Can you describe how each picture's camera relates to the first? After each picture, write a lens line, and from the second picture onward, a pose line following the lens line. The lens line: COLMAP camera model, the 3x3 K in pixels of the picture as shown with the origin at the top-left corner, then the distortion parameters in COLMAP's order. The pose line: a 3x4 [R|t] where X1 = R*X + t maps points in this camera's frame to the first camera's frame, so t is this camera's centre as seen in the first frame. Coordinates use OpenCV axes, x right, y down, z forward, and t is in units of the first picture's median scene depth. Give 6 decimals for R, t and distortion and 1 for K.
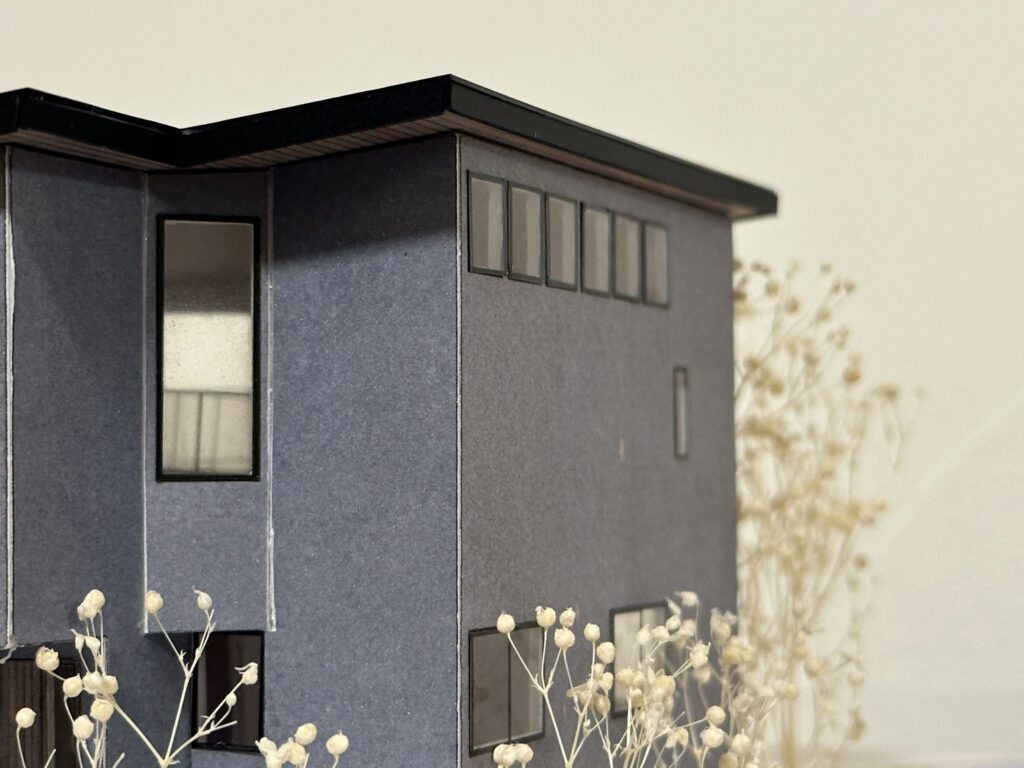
lens RADIAL K [[2314.7, 0, 511.8], [0, 2314.7, 382.6], [0, 0, 1]] dist [-0.030904, 0.000000]
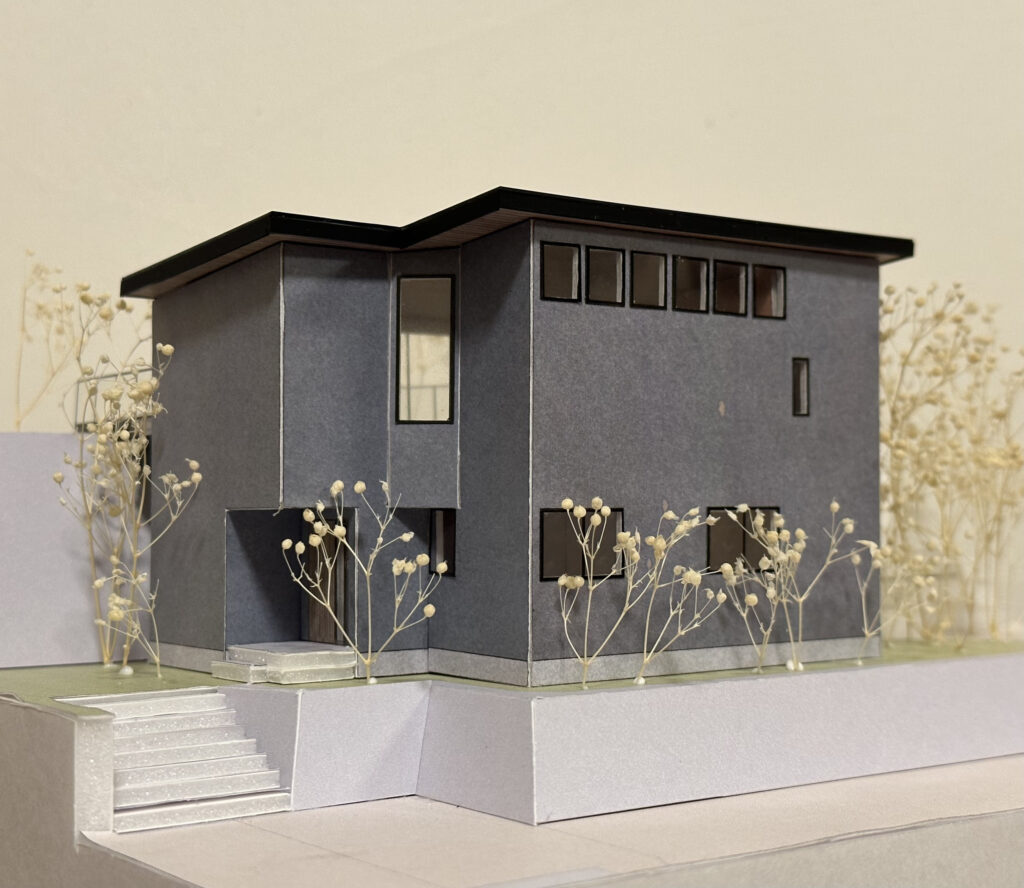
lens RADIAL K [[1644.1, 0, 512.0], [0, 1644.1, 447.1], [0, 0, 1]] dist [-0.028046, 0.000000]
pose [[0.875148, -0.000443, -0.483855, 0.553726], [0.011487, 0.999737, 0.019862, 0.036796], [0.483719, -0.022940, 0.874923, -0.079539]]
